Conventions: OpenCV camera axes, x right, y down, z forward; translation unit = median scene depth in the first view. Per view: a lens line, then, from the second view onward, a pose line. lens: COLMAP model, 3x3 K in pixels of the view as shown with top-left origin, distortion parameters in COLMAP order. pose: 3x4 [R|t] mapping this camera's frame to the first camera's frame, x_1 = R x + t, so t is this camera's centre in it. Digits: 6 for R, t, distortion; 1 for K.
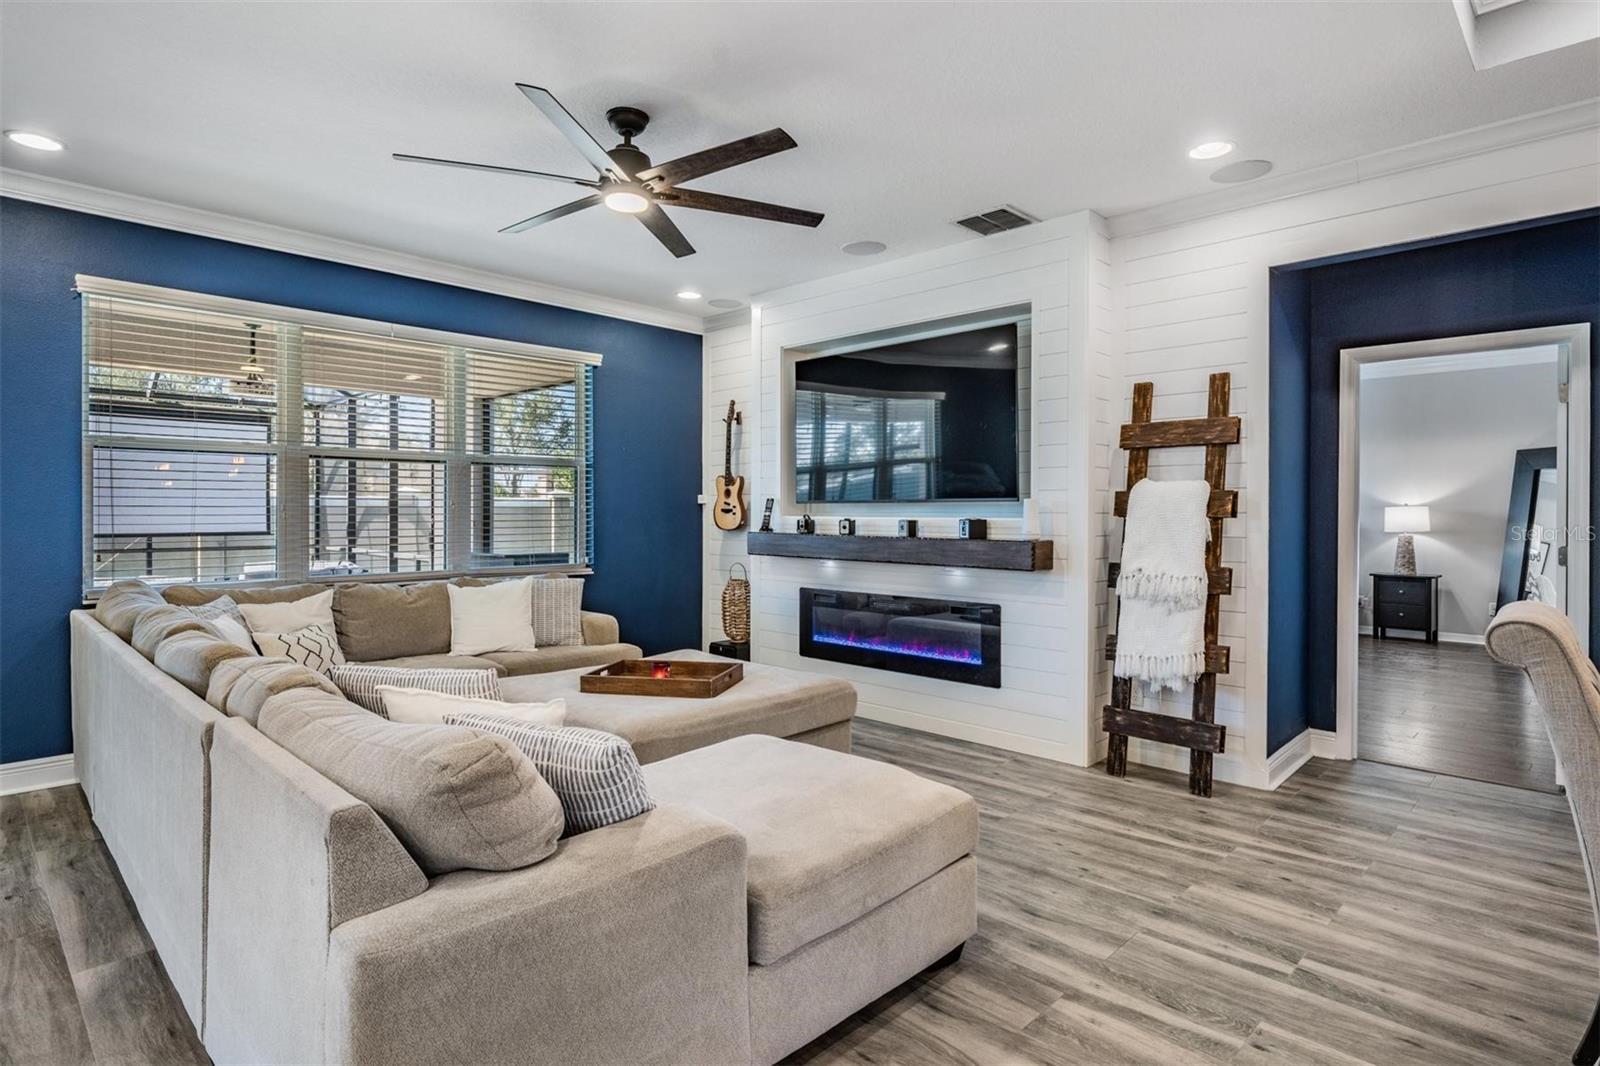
lens RADIAL K [[842.1, 0, 800.6], [0, 842.1, 515.8], [0, 0, 1]] dist [0.002755, -0.000014]
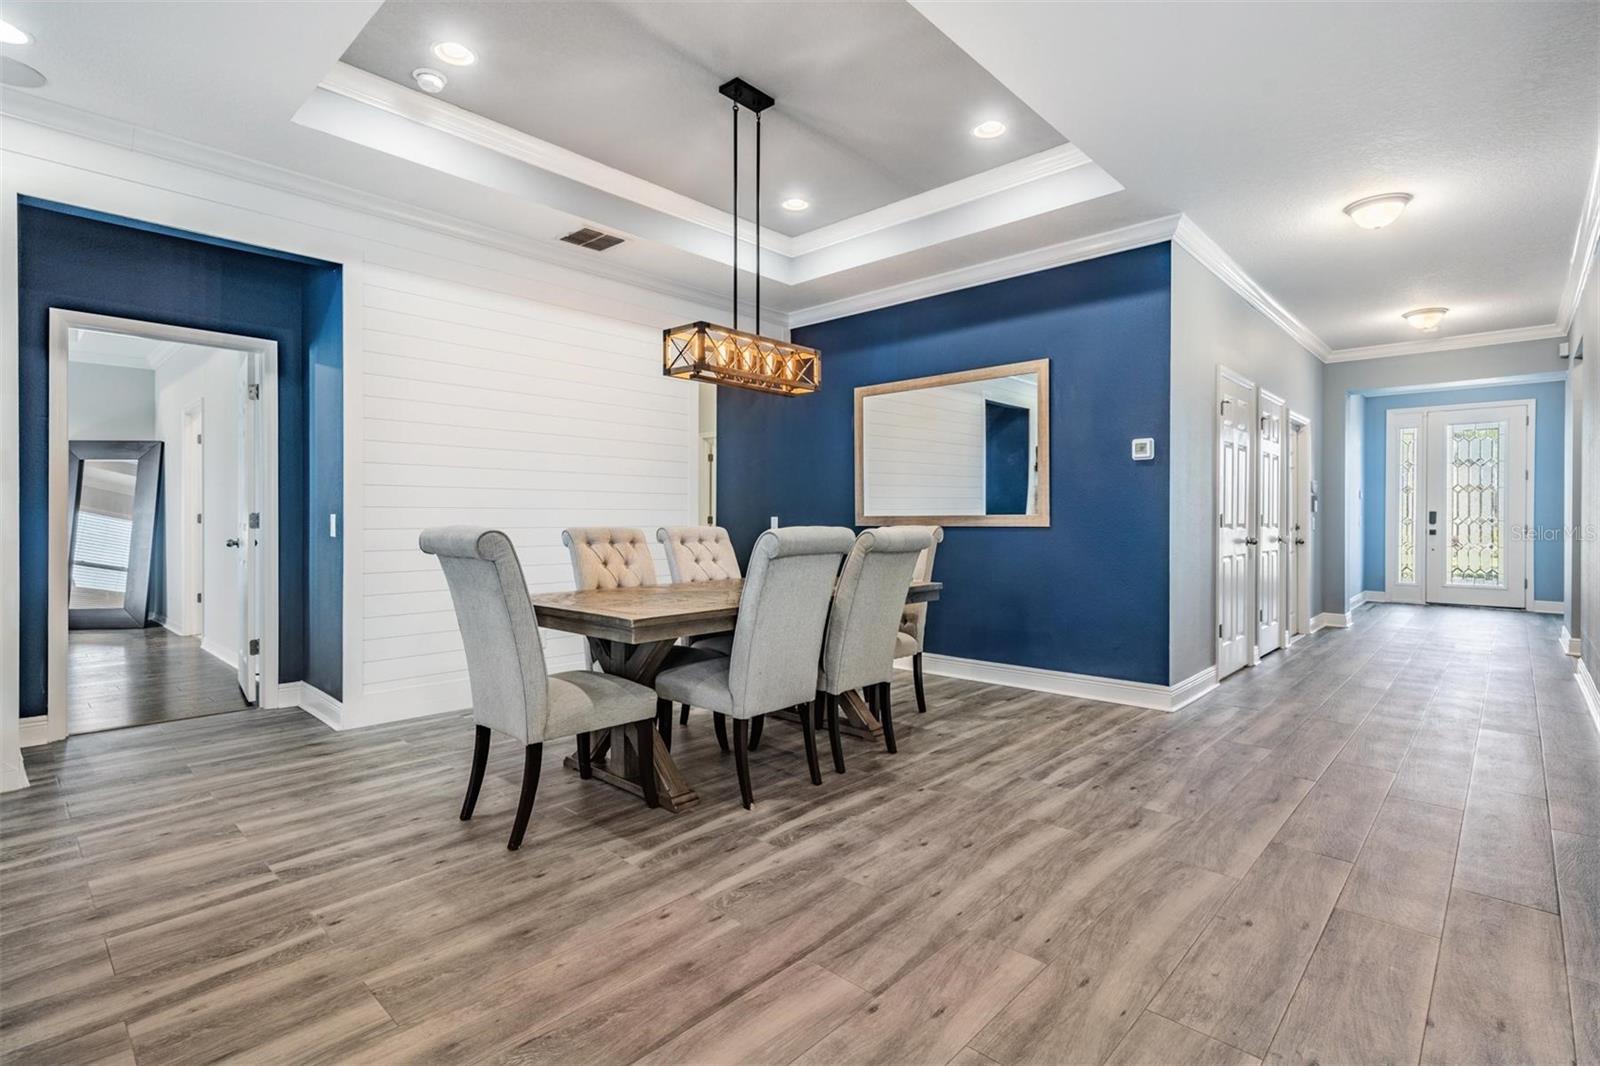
lens RADIAL K [[761.9, 0, 792.6], [0, 761.9, 520.4], [0, 0, 1]] dist [0.001637, 0.000315]
pose [[-0.017305, -0.005818, 0.999833, -0.235994], [0.004974, 0.999970, 0.005905, 0.041840], [-0.999838, 0.005075, -0.017276, 0.193467]]
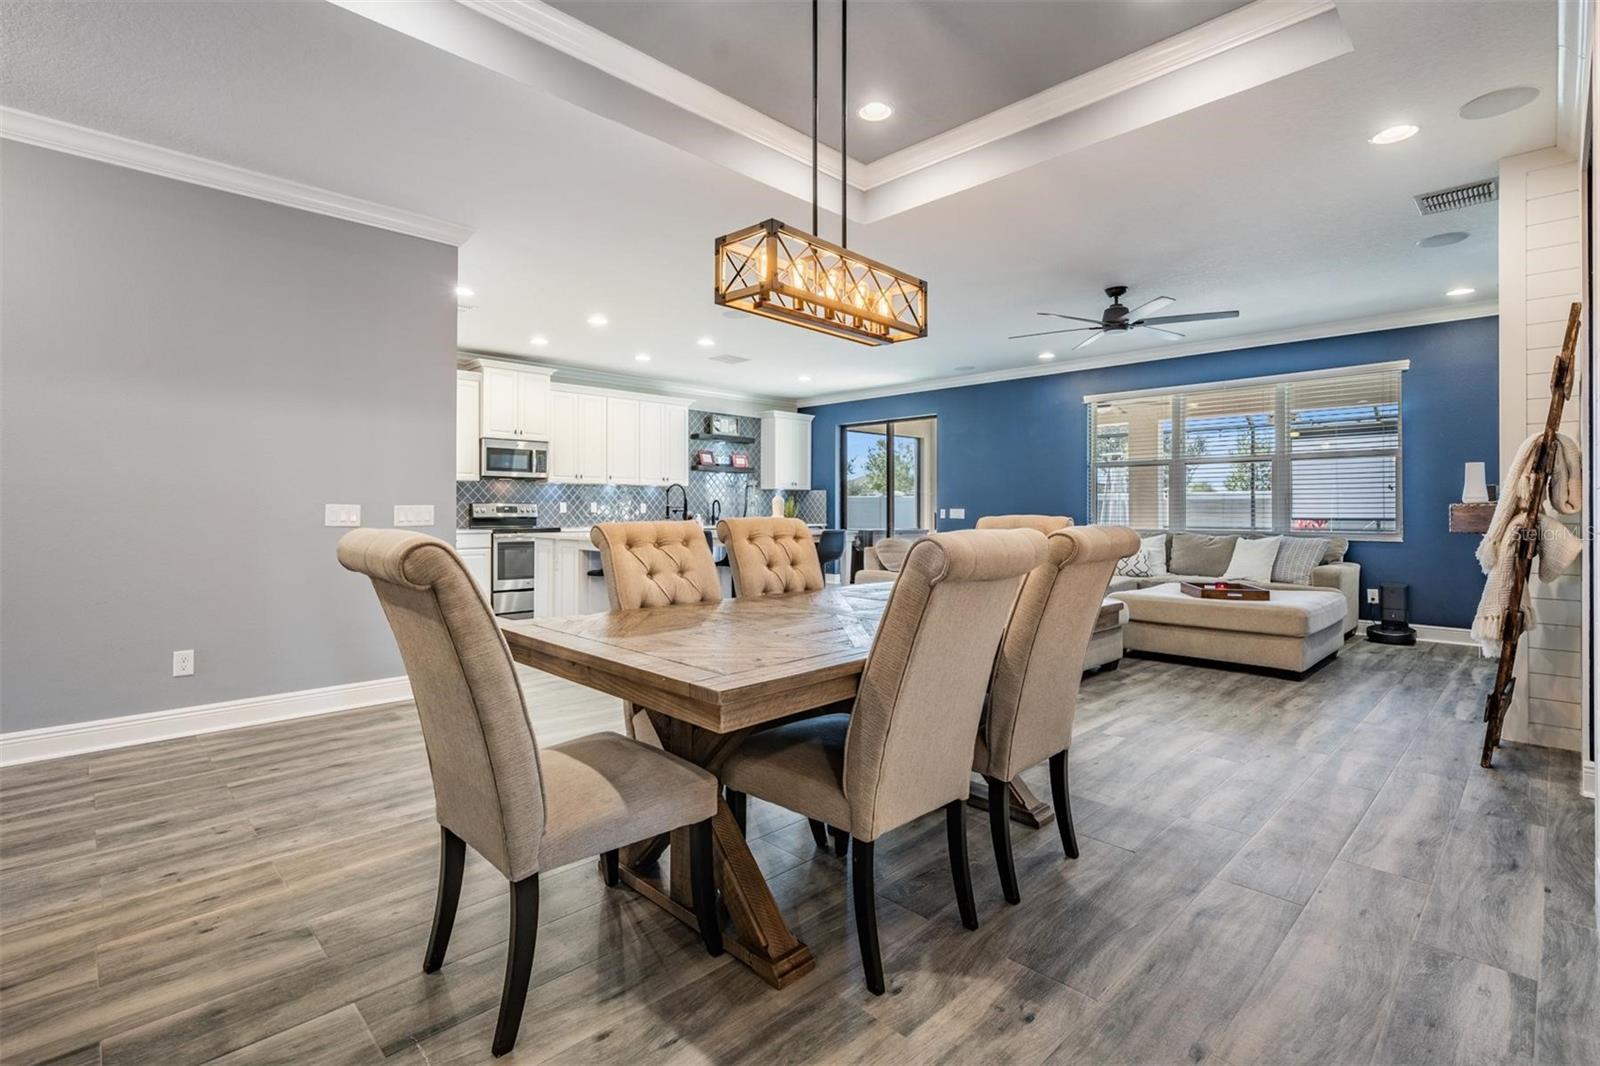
lens RADIAL K [[746.4, 0, 797.0], [0, 746.4, 506.9], [0, 0, 1]] dist [0.001517, 0.000168]
pose [[-0.018570, -0.006223, -0.999808, 1.217900], [-0.007646, 0.999952, -0.006082, 0.045880], [0.999798, 0.007532, -0.018617, 0.214758]]
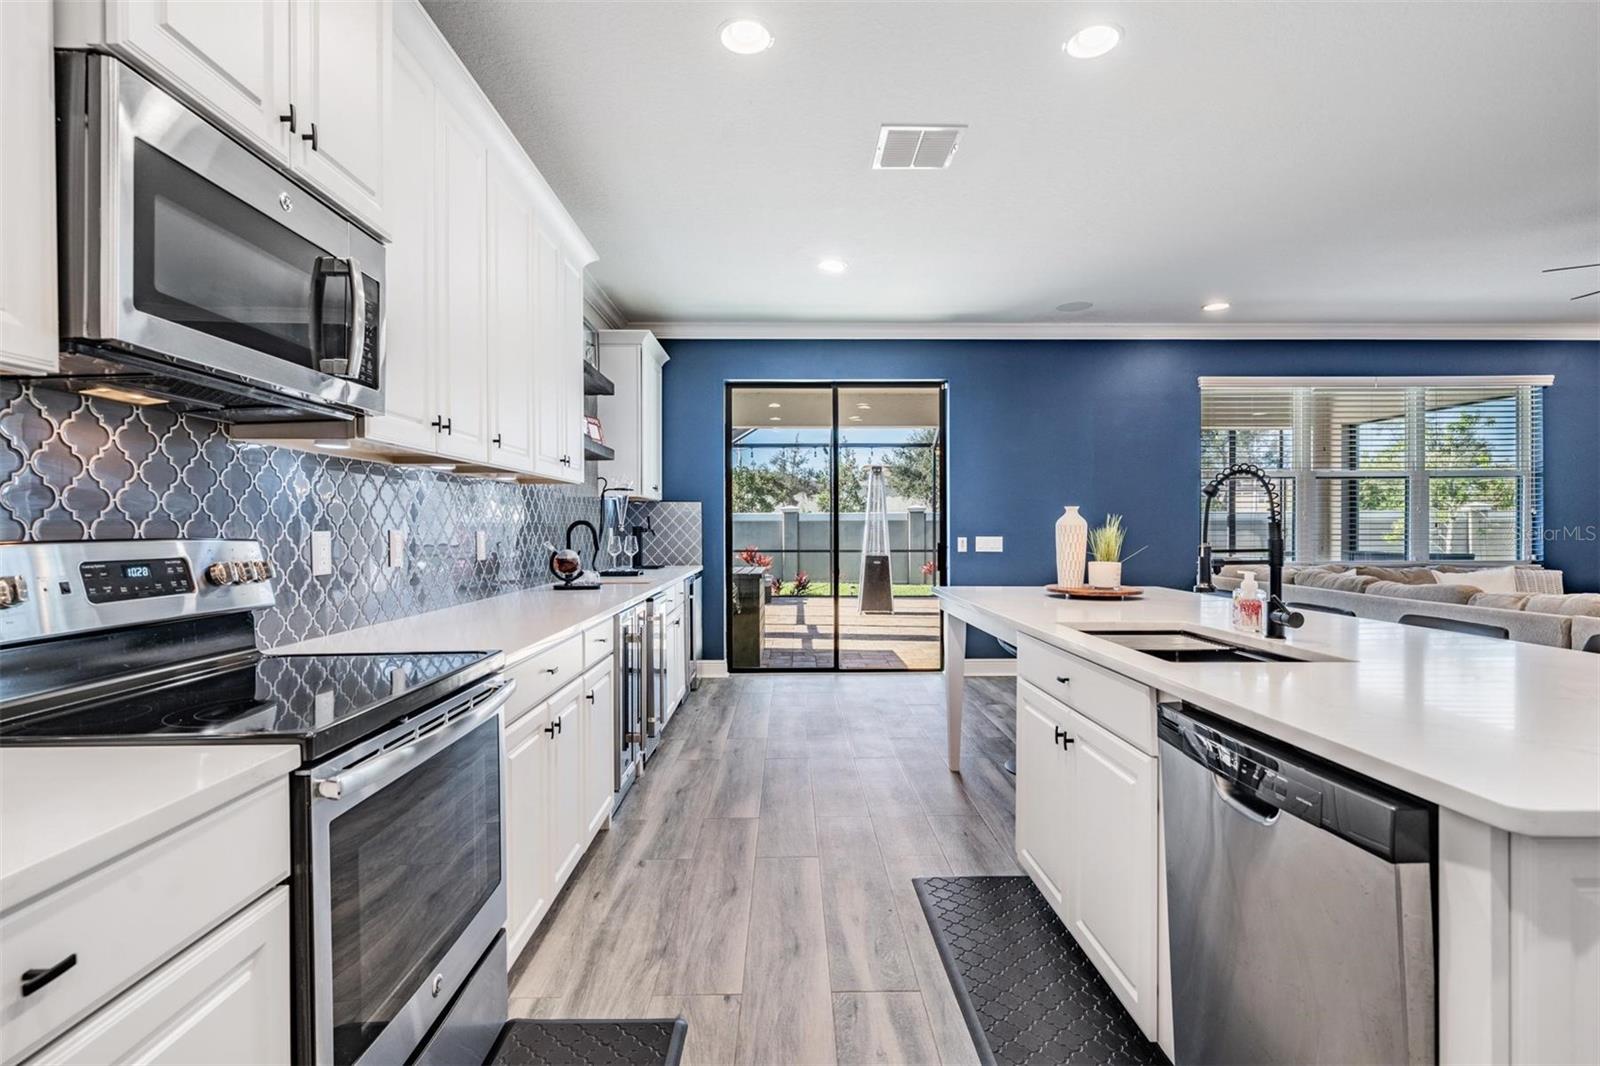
lens RADIAL K [[767.1, 0, 794.2], [0, 767.1, 532.3], [0, 0, 1]] dist [0.001705, 0.000375]
pose [[0.704141, -0.001071, -0.710059, -0.320595], [0.000742, 0.999999, -0.000772, 0.026666], [0.710059, 0.000017, 0.704142, -0.638063]]
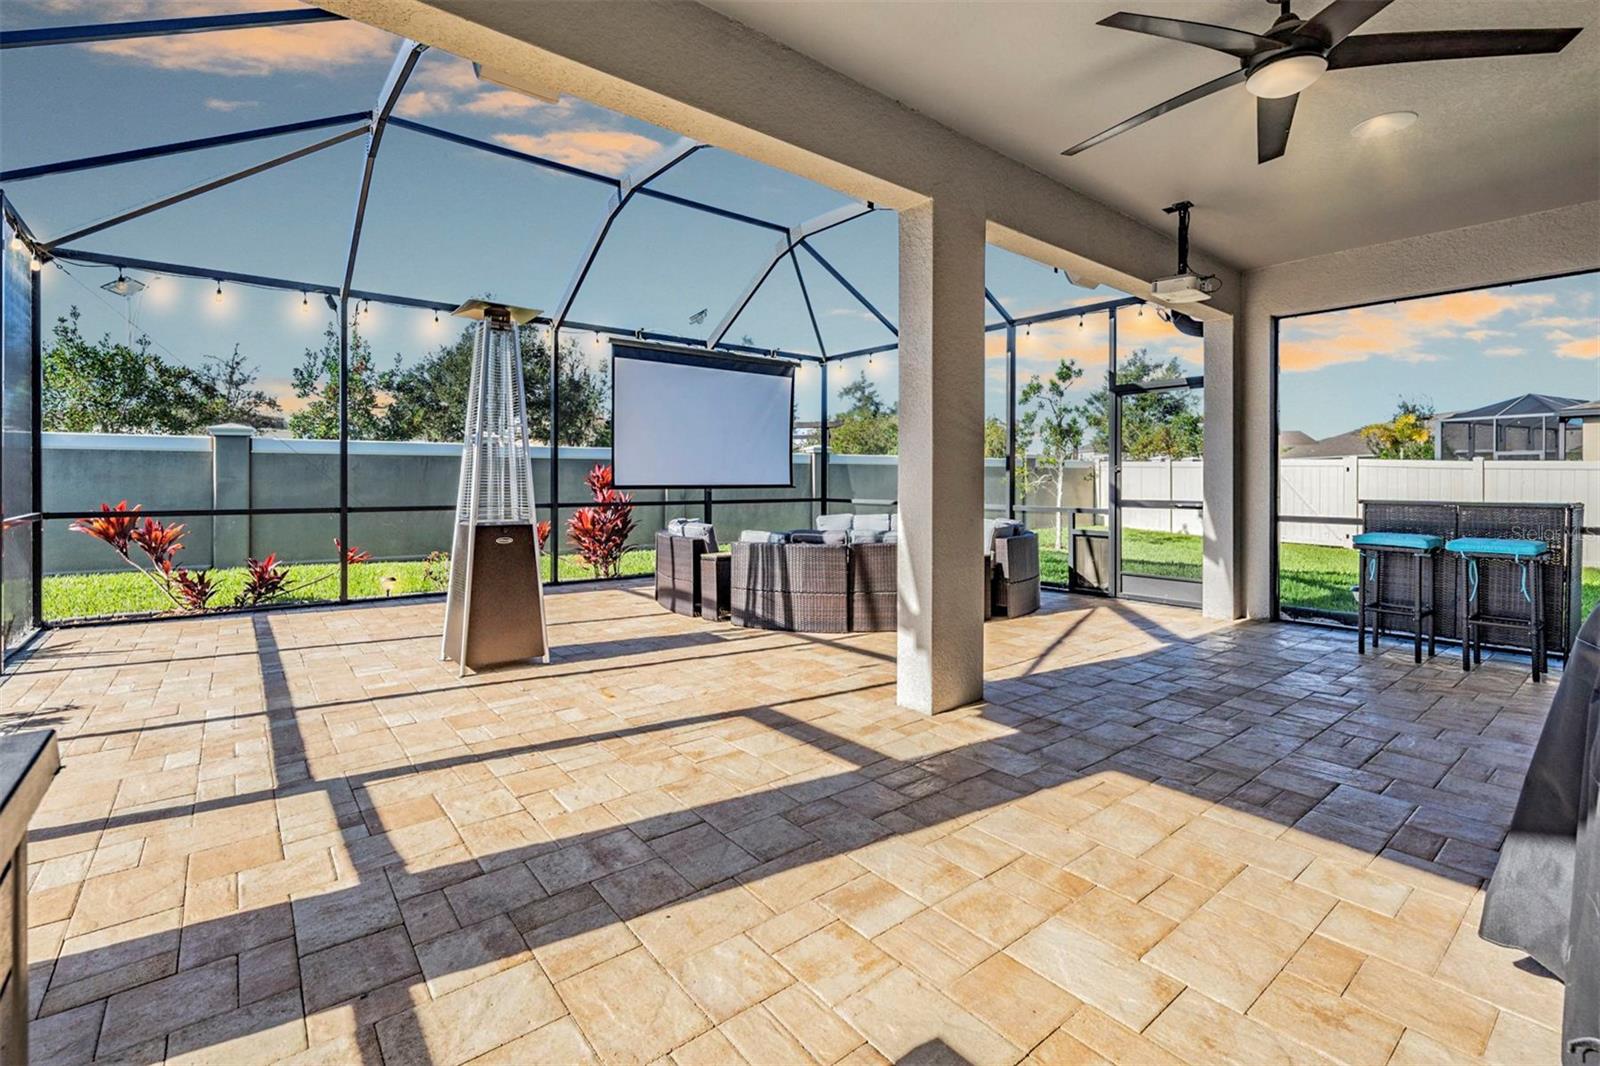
lens RADIAL K [[709.2, 0, 798.4], [0, 709.2, 490.4], [0, 0, 1]] dist [0.002366, -0.000675]
pose [[0.993605, 0.005826, -0.112761, -1.533656], [-0.004227, 0.999887, 0.014416, 0.038436], [0.112833, -0.013847, 0.993518, 0.516078]]
